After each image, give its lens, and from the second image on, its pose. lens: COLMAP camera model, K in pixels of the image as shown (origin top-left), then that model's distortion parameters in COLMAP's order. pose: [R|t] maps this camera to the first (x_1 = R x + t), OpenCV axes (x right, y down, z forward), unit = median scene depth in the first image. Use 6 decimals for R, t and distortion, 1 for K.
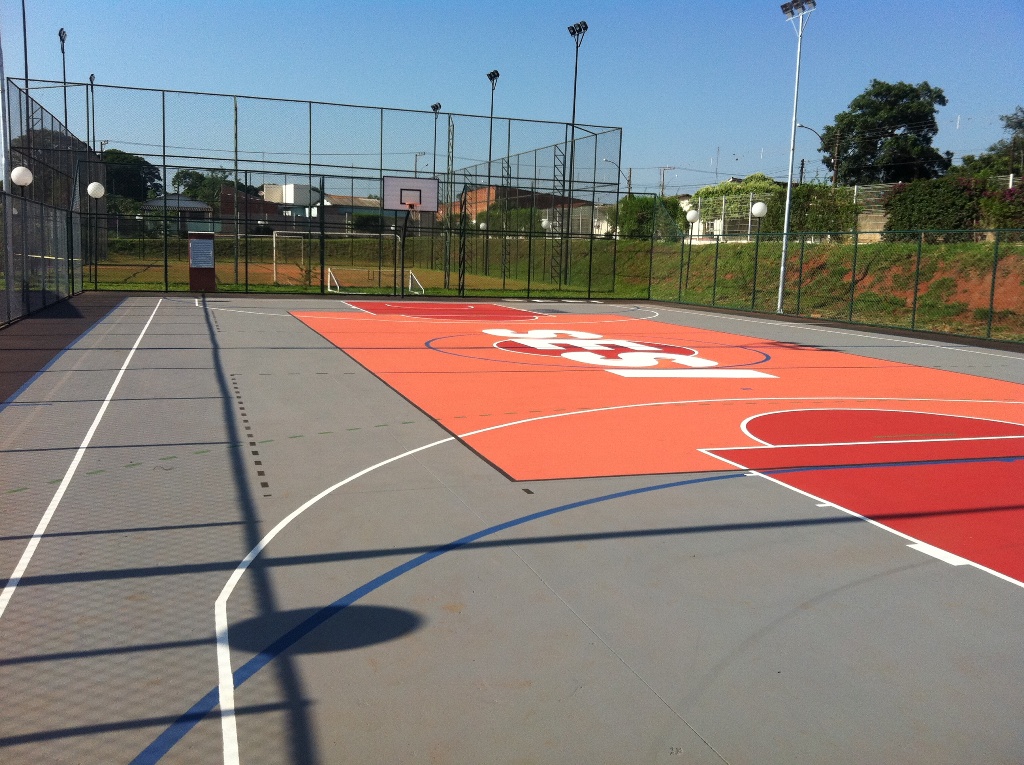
lens RADIAL K [[916.9, 0, 512.0], [0, 916.9, 382.5], [0, 0, 1]] dist [0.012858, -0.000775]
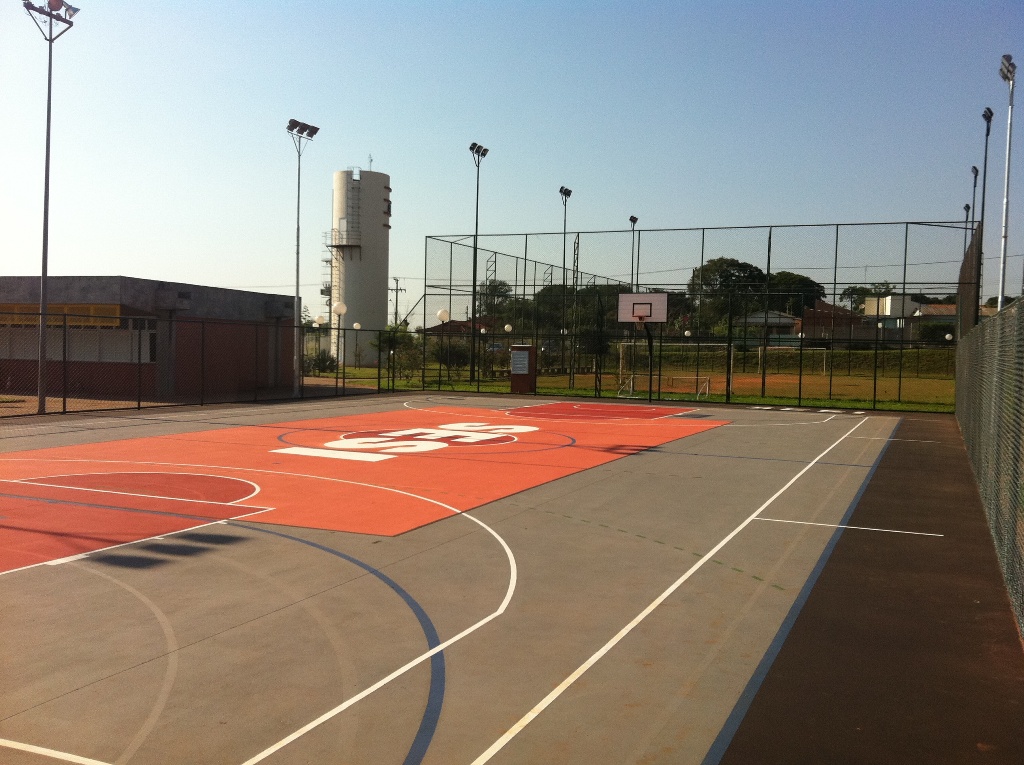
lens RADIAL K [[945.8, 0, 512.0], [0, 945.8, 382.5], [0, 0, 1]] dist [0.138288, -0.359275]
pose [[0.731582, 0.008017, -0.681707, 1.176912], [-0.094929, 0.991388, -0.090215, -0.004394], [0.675112, 0.130713, 0.726042, 0.256238]]
